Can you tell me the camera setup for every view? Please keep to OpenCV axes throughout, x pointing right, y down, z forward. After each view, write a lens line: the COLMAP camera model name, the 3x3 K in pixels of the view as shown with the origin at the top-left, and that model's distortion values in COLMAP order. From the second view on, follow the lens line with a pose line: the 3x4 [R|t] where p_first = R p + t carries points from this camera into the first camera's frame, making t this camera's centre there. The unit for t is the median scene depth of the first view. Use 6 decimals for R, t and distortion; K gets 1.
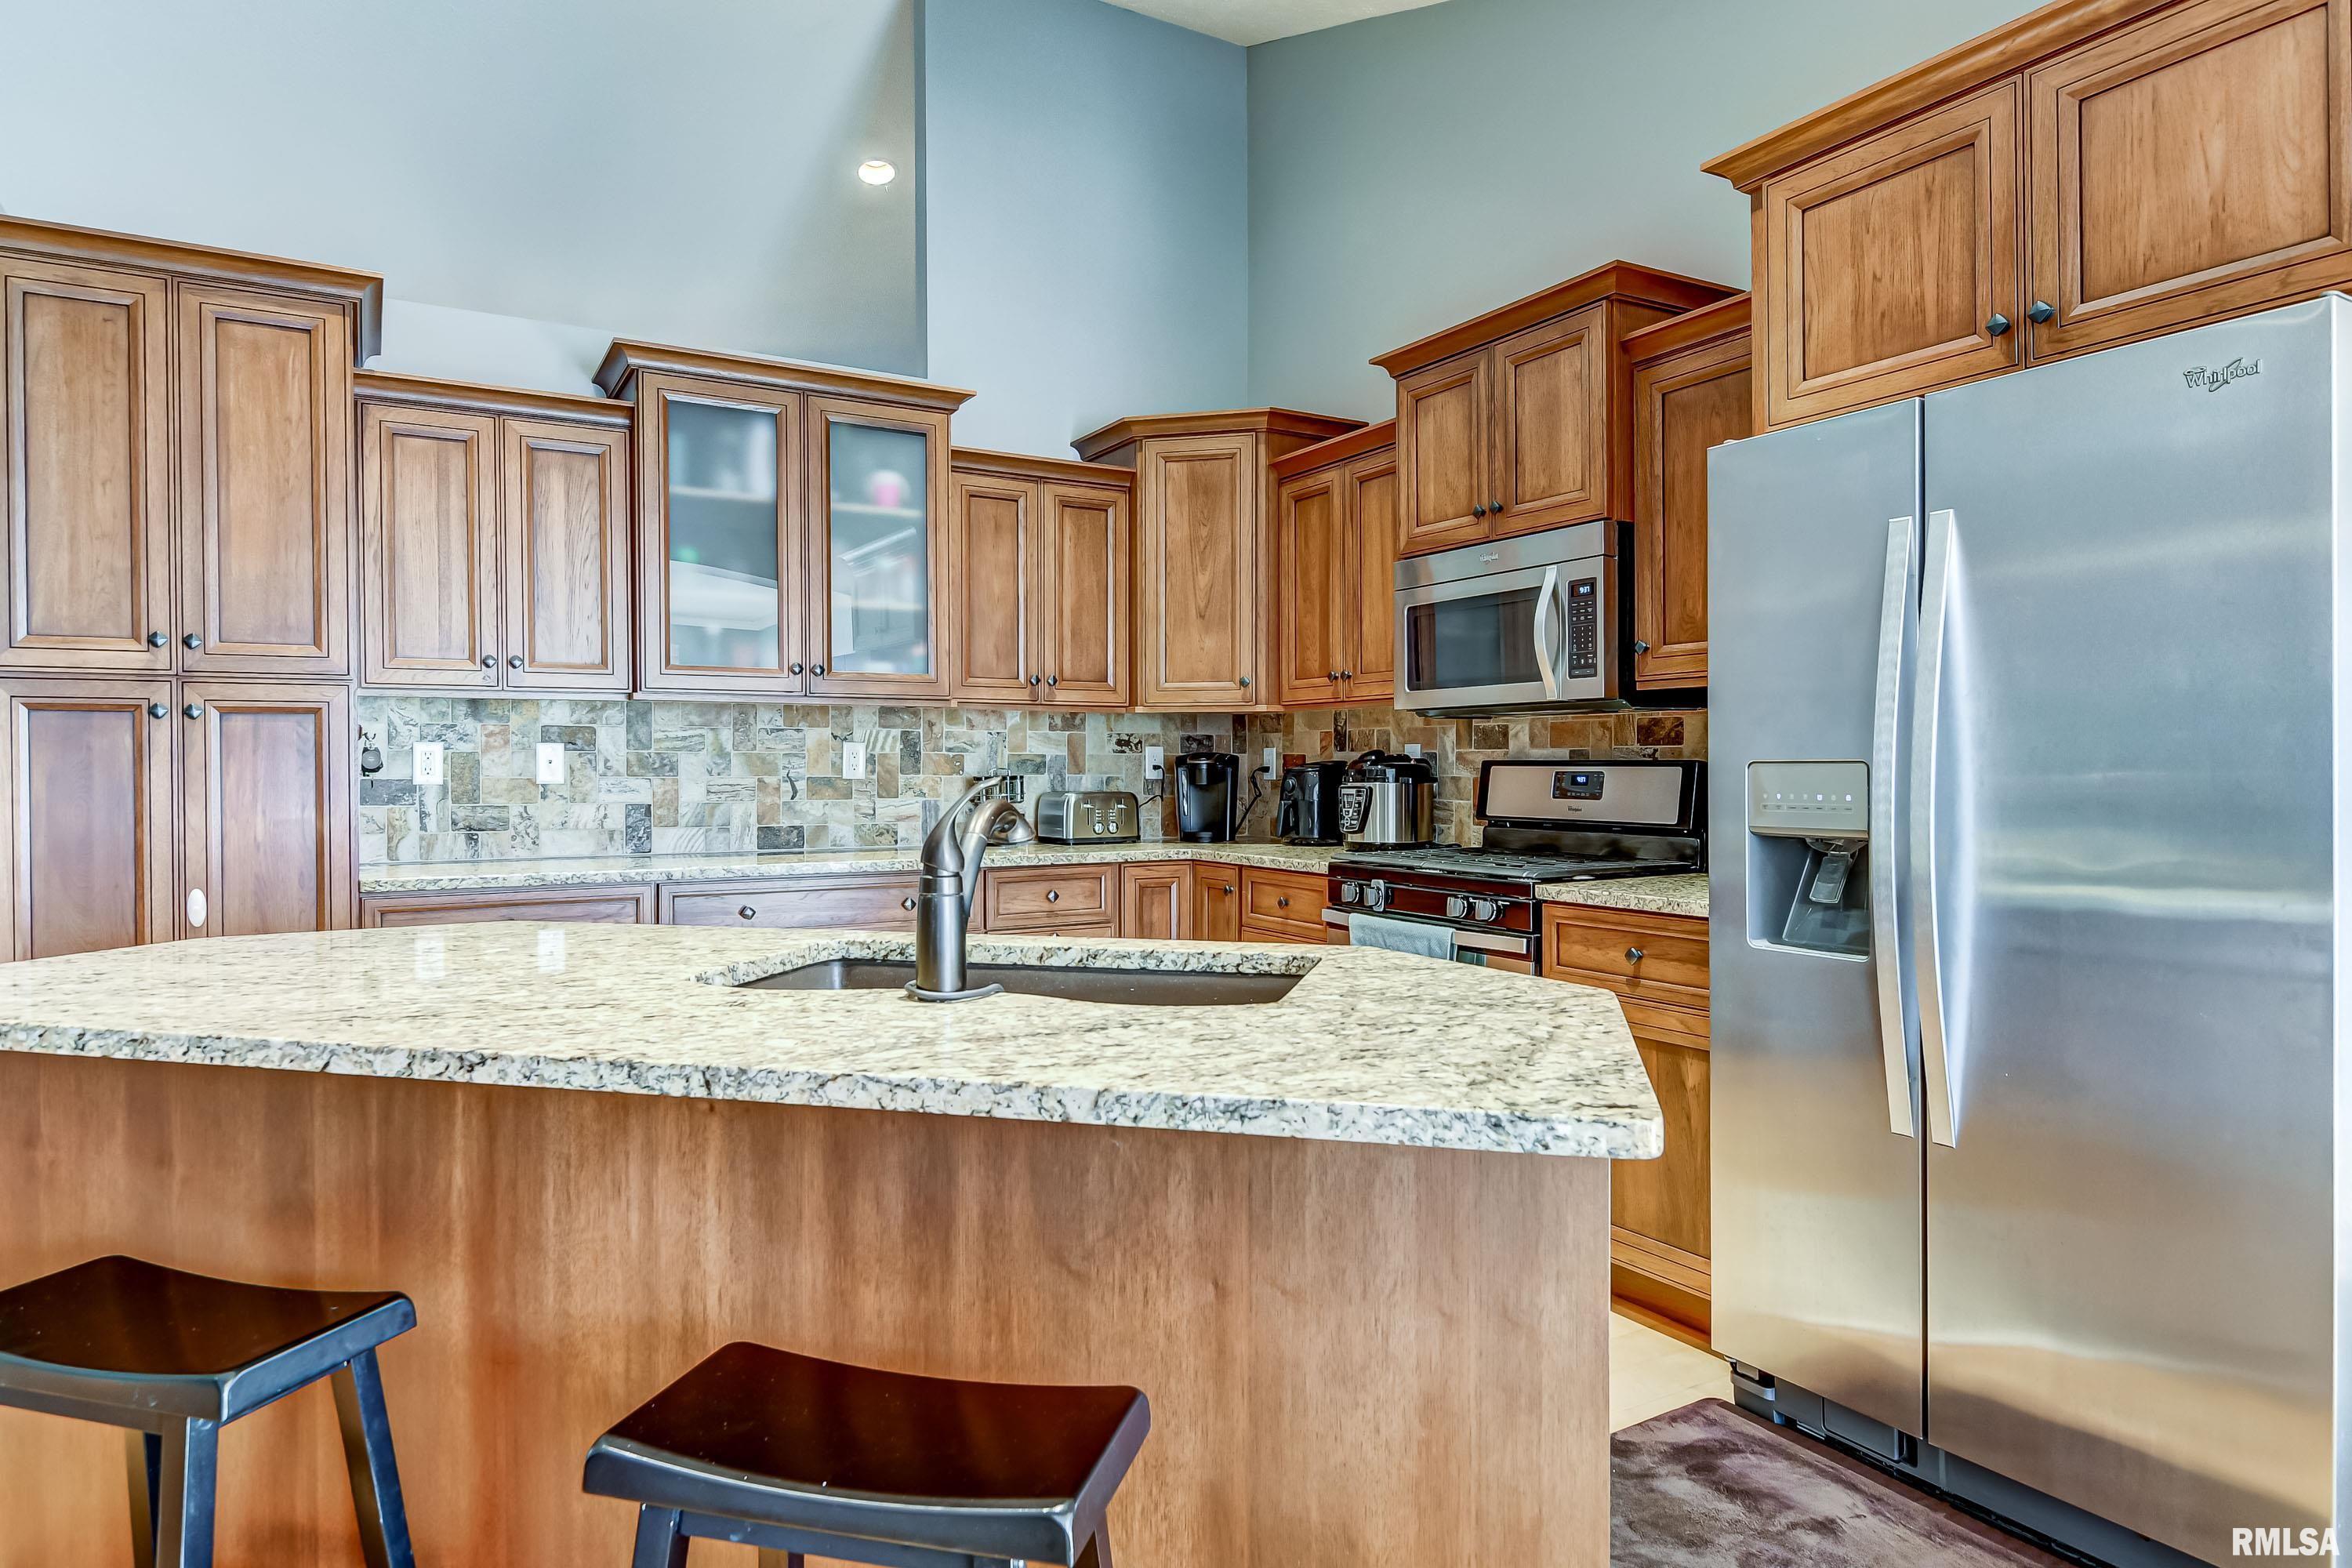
lens RADIAL K [[1365.9, 0, 1169.2], [0, 1365.9, 783.8], [0, 0, 1]] dist [0.015998, -0.015174]
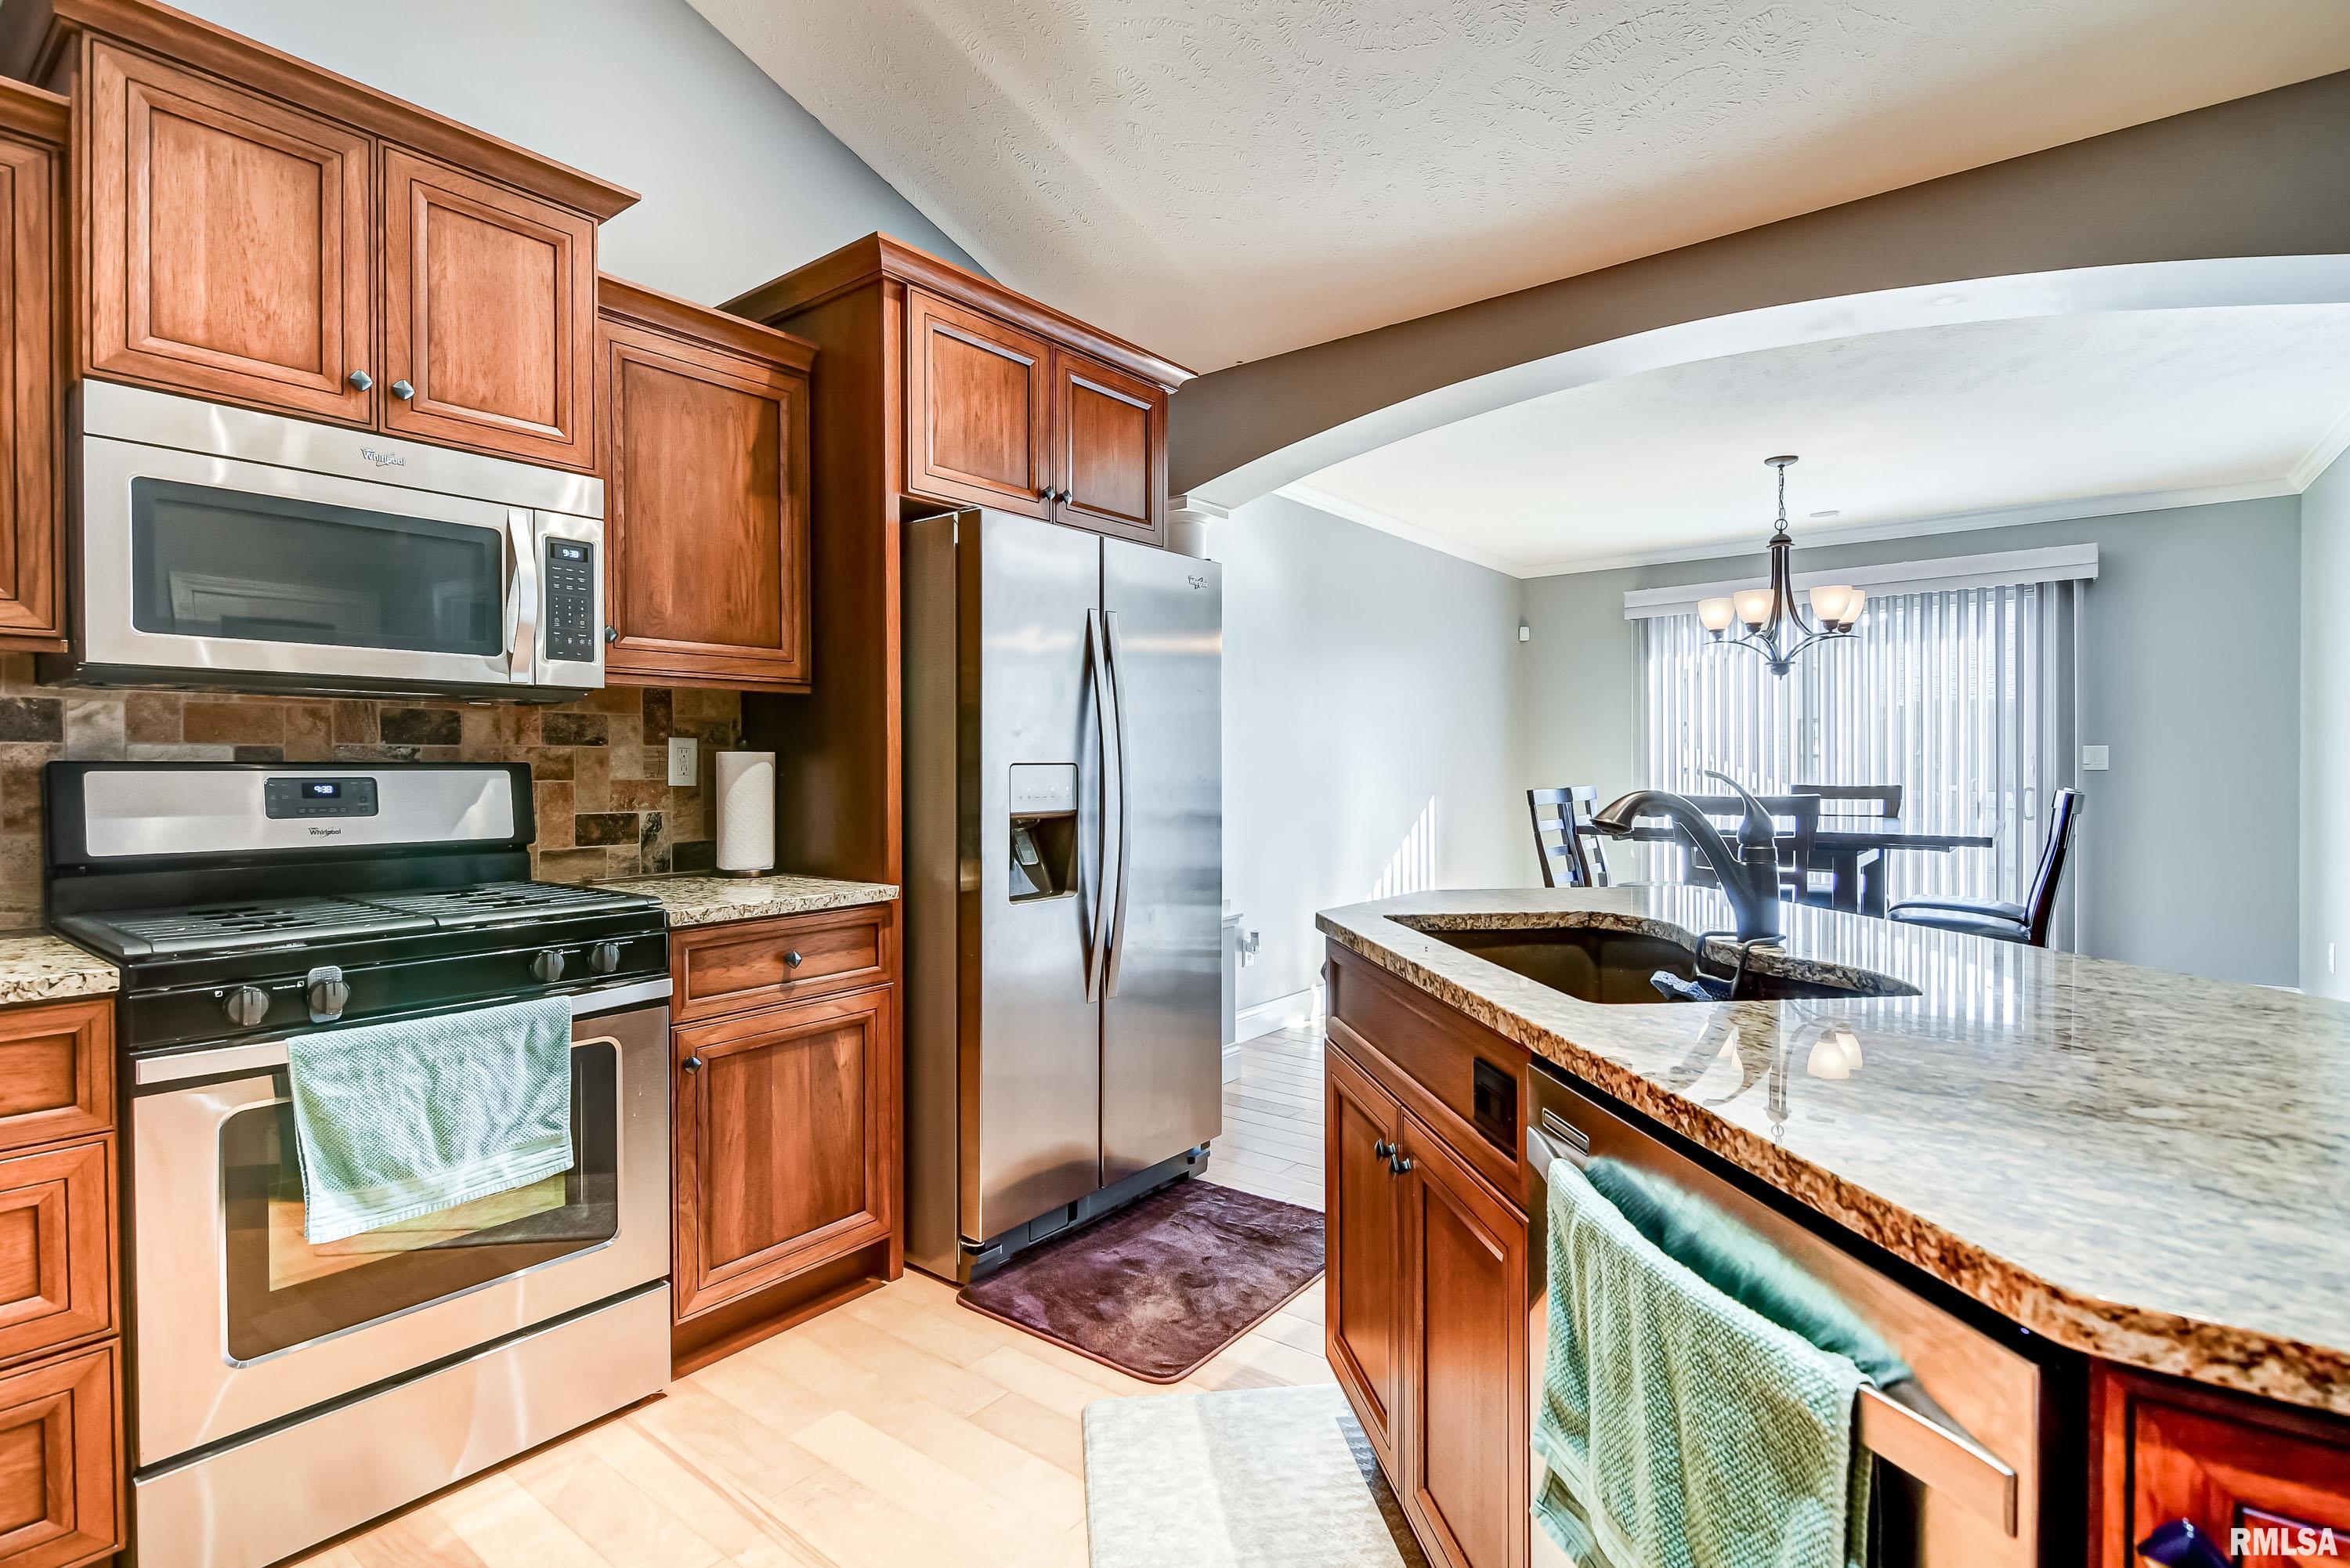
lens RADIAL K [[1130.6, 0, 1173.2], [0, 1130.6, 778.4], [0, 0, 1]] dist [0.008419, -0.008096]
pose [[-0.372991, -0.005302, 0.927820, -0.402377], [0.017517, 0.999765, 0.012755, -0.008476], [-0.927669, 0.021010, -0.372811, 0.804899]]
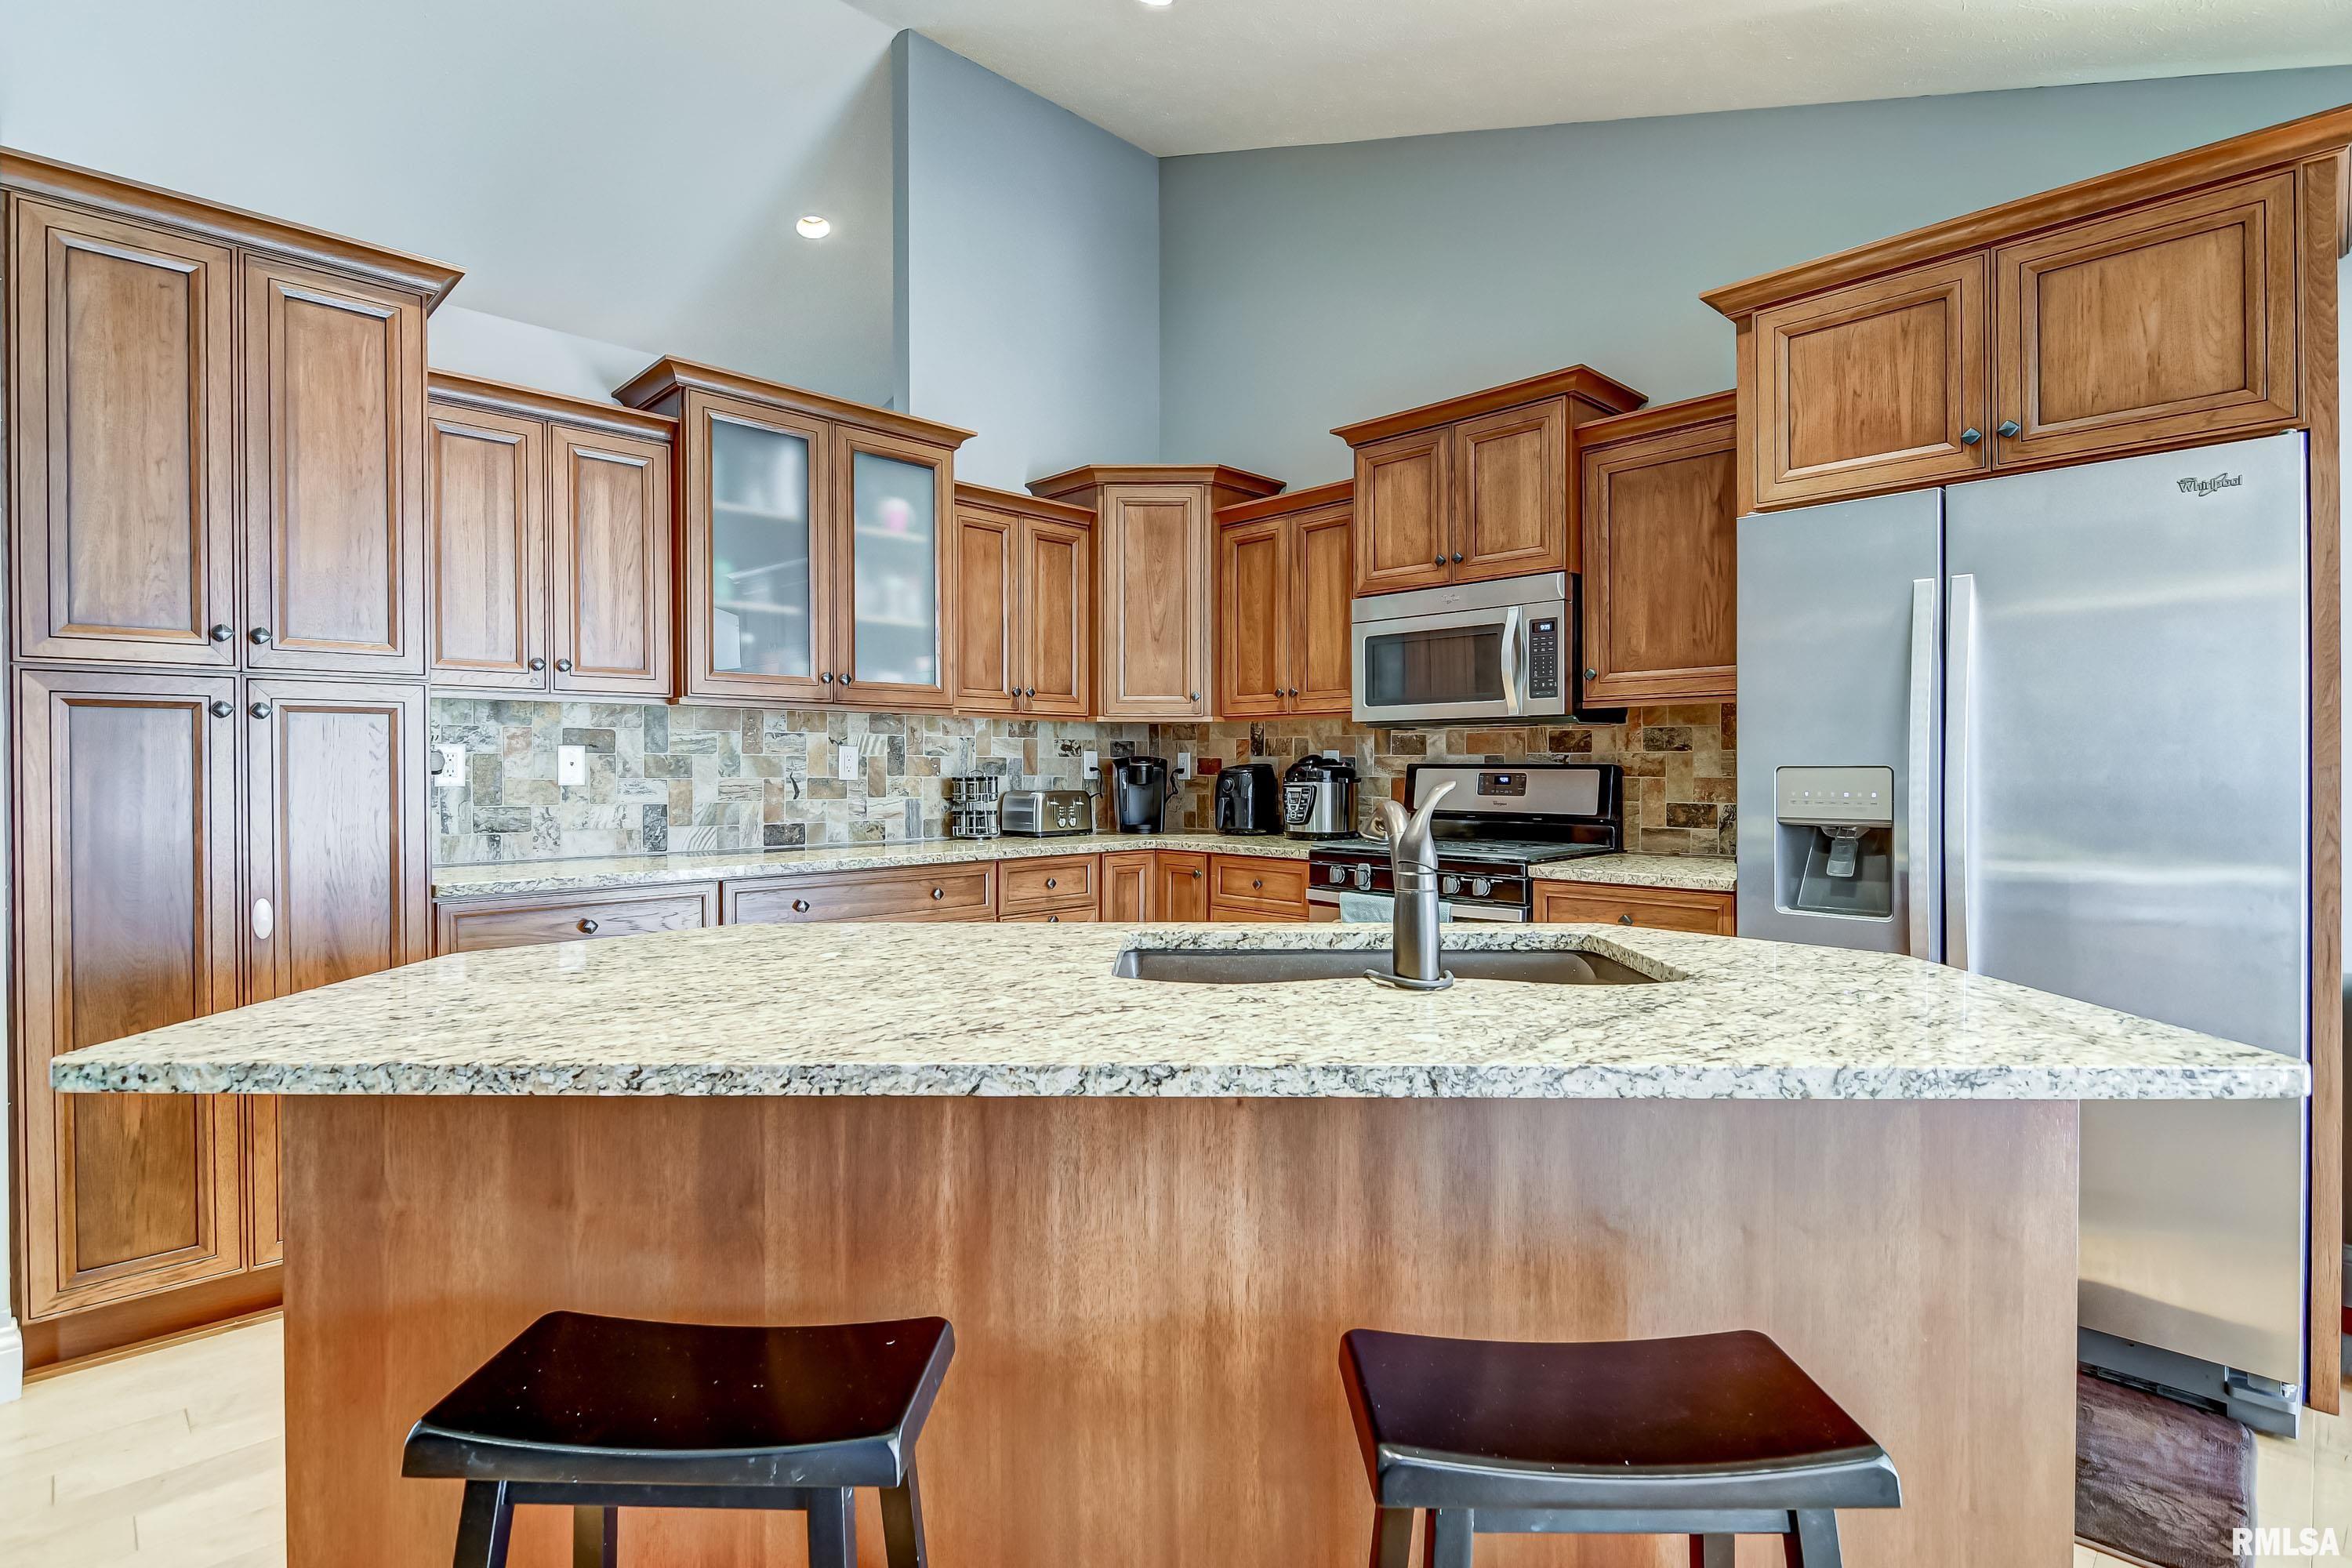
lens RADIAL K [[1131.7, 0, 1167.6], [0, 1131.7, 777.6], [0, 0, 1]] dist [0.008419, -0.008096]
pose [[0.969752, -0.001118, 0.244091, -0.244419], [0.002007, 0.999992, -0.003392, -0.002080], [-0.244085, 0.003779, 0.969746, 0.076319]]
